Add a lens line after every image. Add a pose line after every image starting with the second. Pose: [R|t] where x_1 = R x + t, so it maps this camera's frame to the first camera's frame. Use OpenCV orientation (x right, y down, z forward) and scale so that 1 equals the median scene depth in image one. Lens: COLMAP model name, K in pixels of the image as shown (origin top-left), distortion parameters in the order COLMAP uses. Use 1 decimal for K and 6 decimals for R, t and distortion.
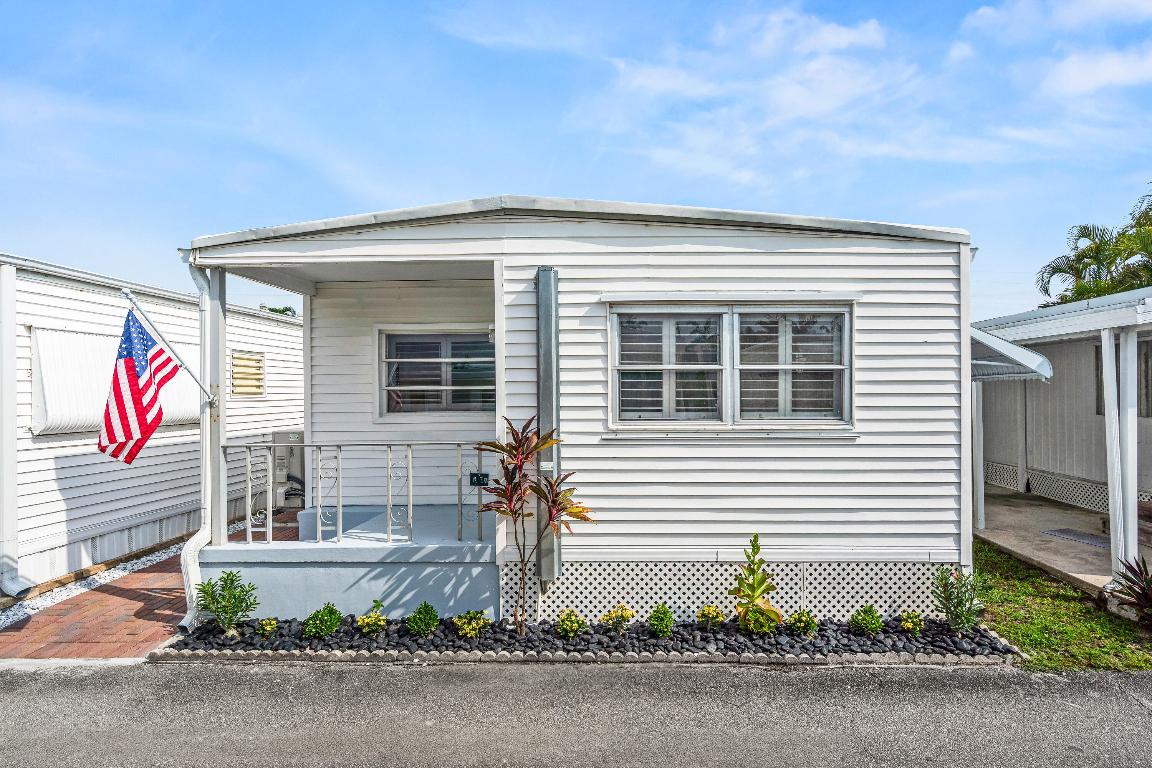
lens RADIAL K [[531.7, 0, 574.8], [0, 531.7, 387.3], [0, 0, 1]] dist [0.000536, 0.000985]
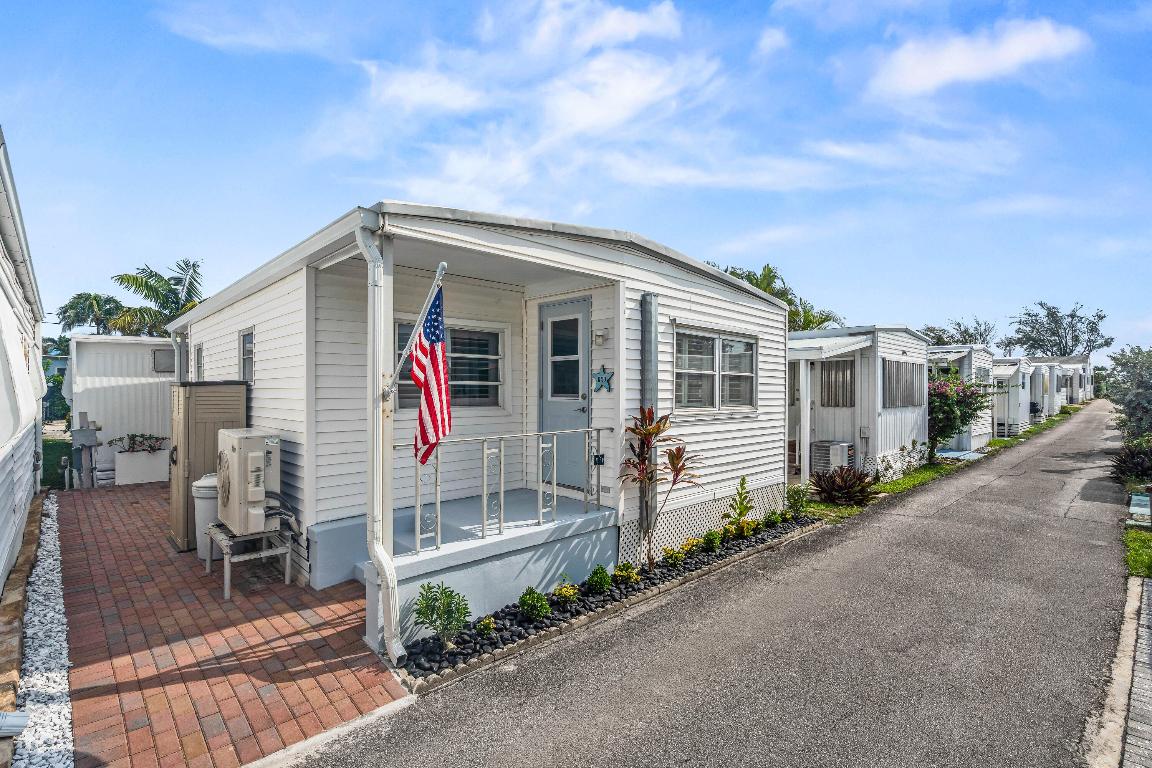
lens RADIAL K [[527.9, 0, 572.8], [0, 527.9, 392.0], [0, 0, 1]] dist [-0.001982, 0.000037]
pose [[0.715705, 0.004735, 0.698386, -1.088117], [-0.011917, 0.999914, 0.005433, 0.014337], [-0.698301, -0.012211, 0.715700, 0.194117]]
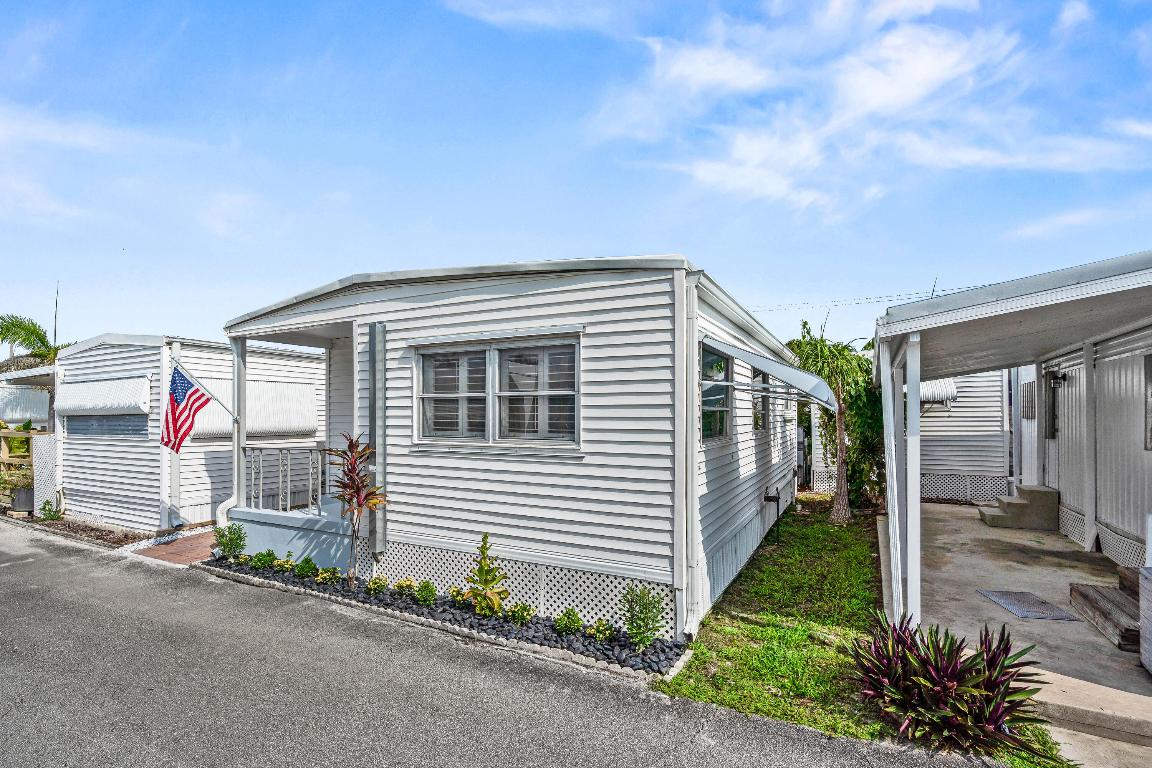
lens RADIAL K [[536.6, 0, 569.0], [0, 536.6, 406.7], [0, 0, 1]] dist [-0.001111, 0.000102]
pose [[0.889160, -0.003198, -0.457585, 1.004088], [0.000274, 0.999979, -0.006457, -0.002383], [0.457596, 0.005616, 0.889143, 0.001809]]
